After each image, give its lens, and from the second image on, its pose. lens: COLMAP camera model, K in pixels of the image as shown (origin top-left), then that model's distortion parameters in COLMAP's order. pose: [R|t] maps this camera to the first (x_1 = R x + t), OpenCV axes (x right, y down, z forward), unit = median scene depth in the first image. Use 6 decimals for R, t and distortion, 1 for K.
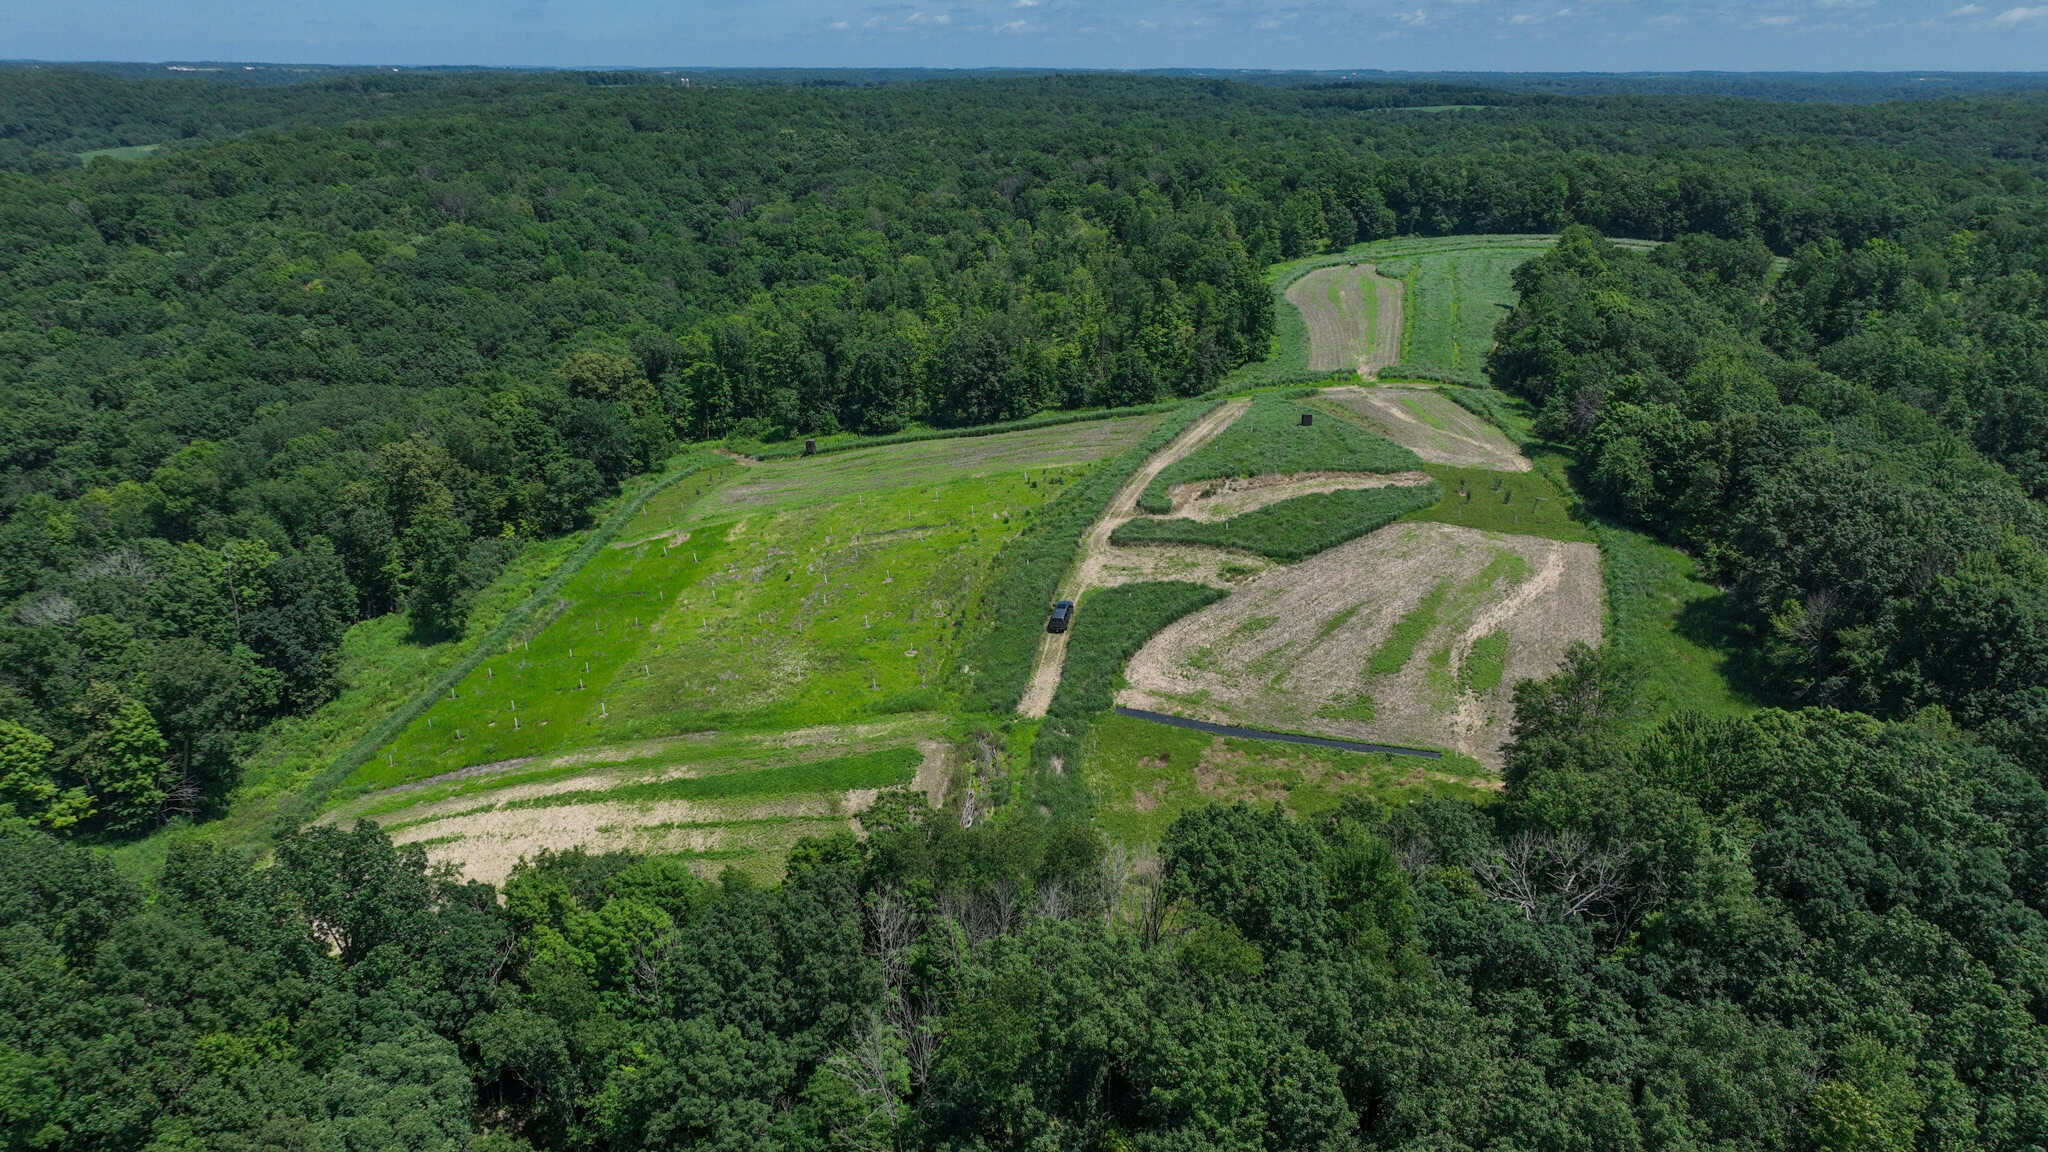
lens RADIAL K [[1440.3, 0, 1026.0], [0, 1440.3, 576.6], [0, 0, 1]] dist [-0.002900, 0.023537]
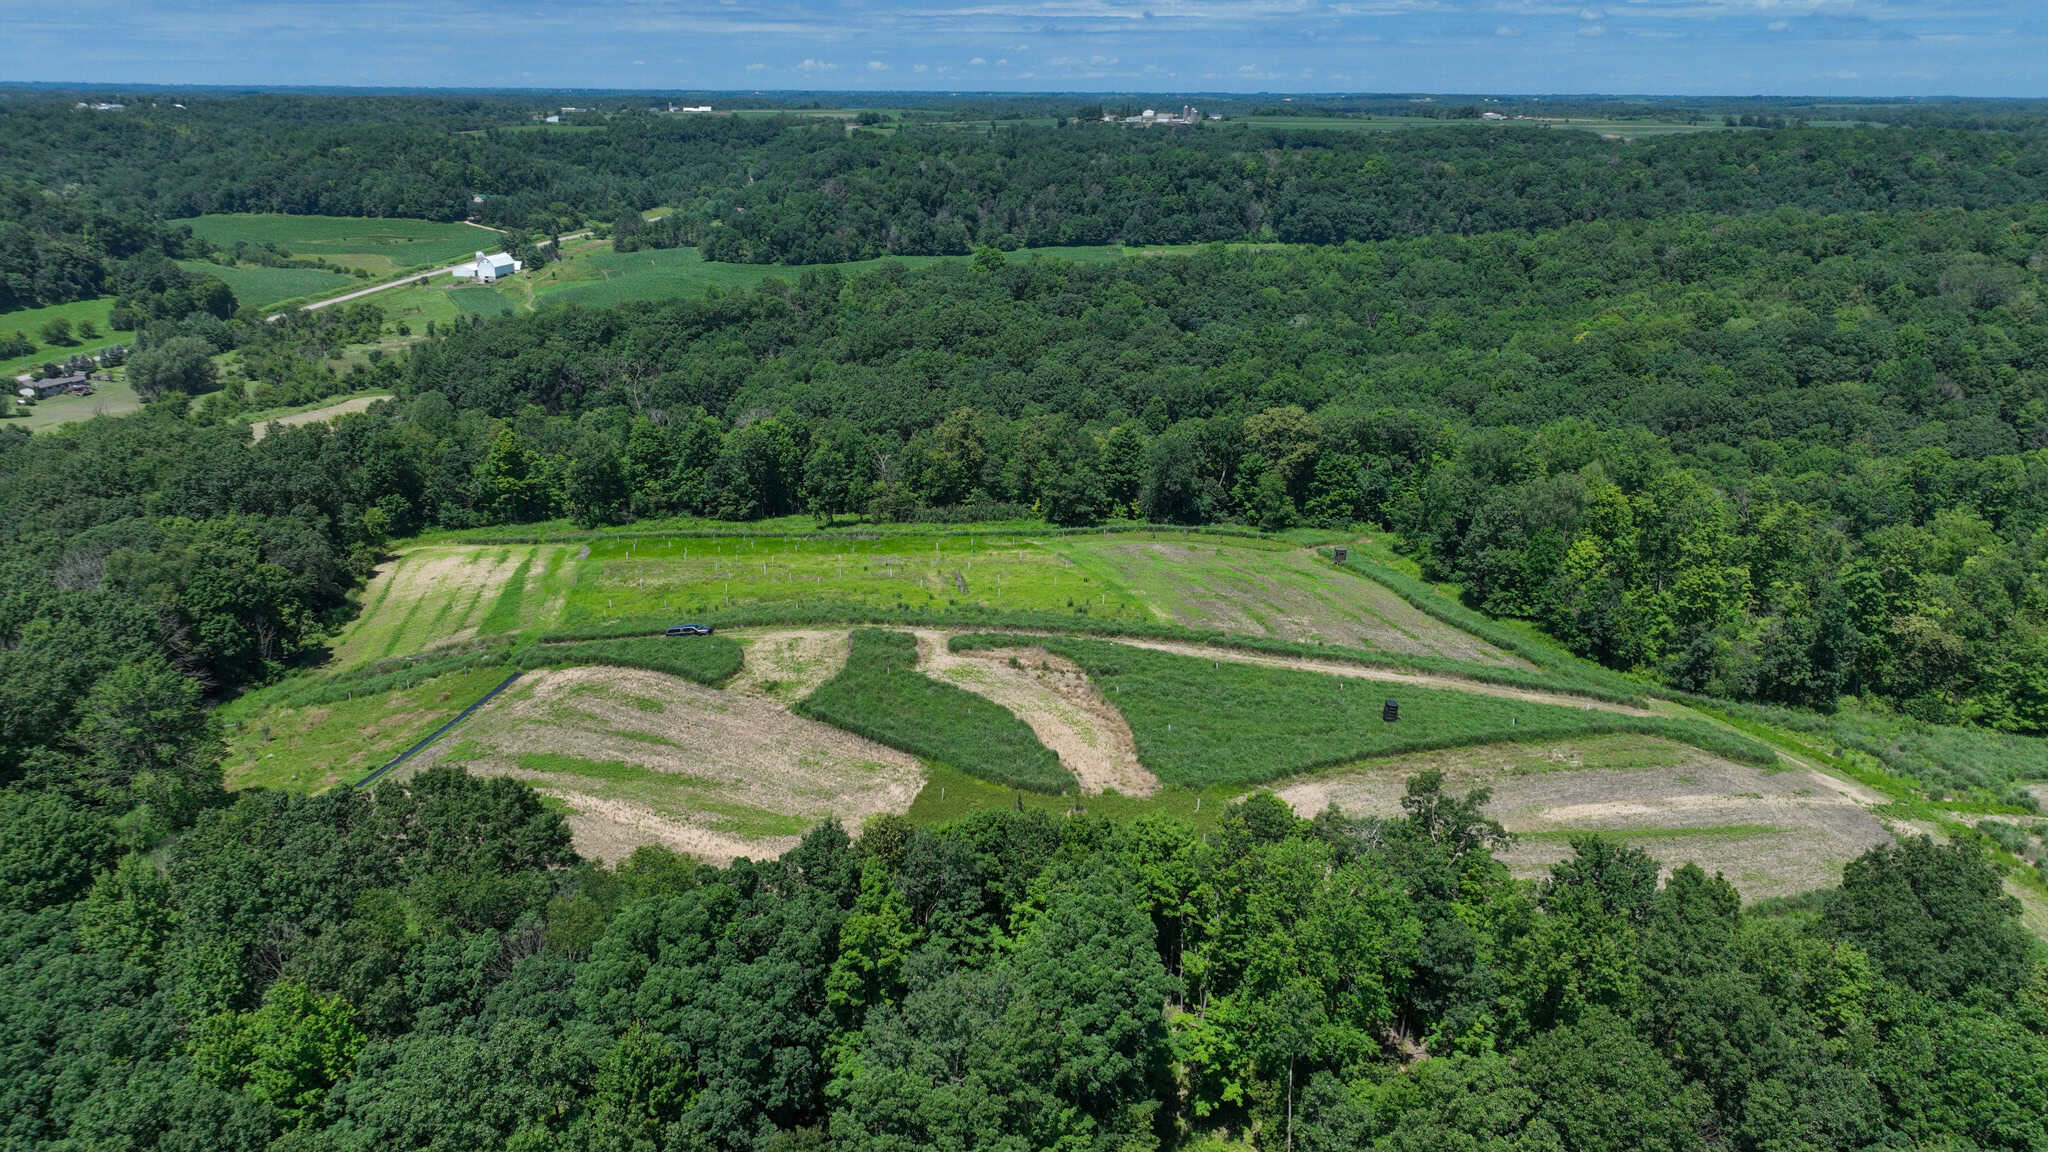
lens RADIAL K [[1440.3, 0, 1026.0], [0, 1440.3, 576.6], [0, 0, 1]] dist [-0.002900, 0.023537]
pose [[0.106017, 0.314037, -0.943473, 0.659078], [-0.339047, 0.903378, 0.262593, -0.238291], [0.934777, 0.292042, 0.202247, 0.604890]]
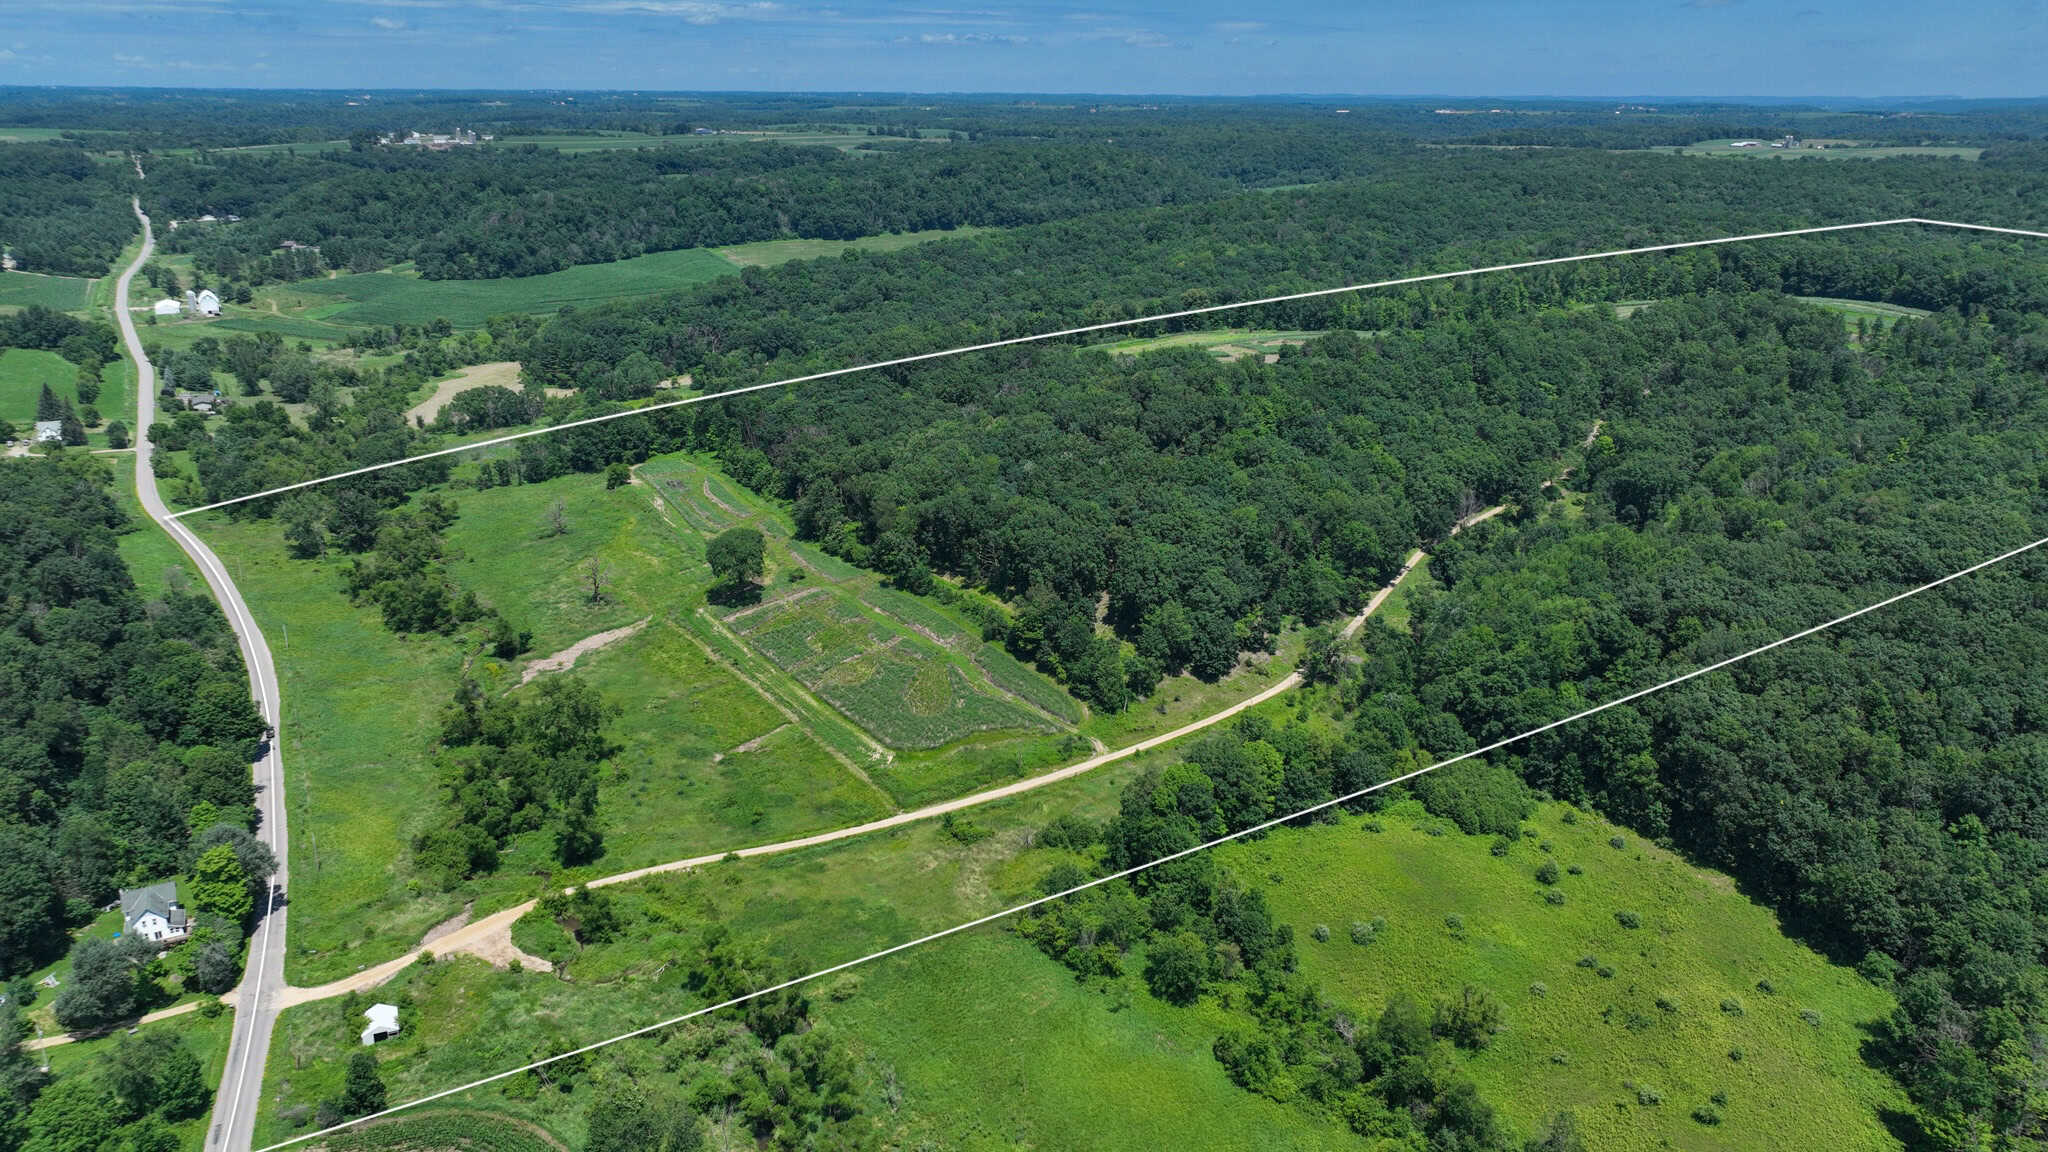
lens RADIAL K [[1440.3, 0, 1026.0], [0, 1440.3, 576.6], [0, 0, 1]] dist [-0.002900, 0.023537]
pose [[0.690320, 0.229848, -0.686023, 1.464229], [-0.242119, 0.966916, 0.080324, 0.233754], [0.681789, 0.110650, 0.723132, -1.157585]]
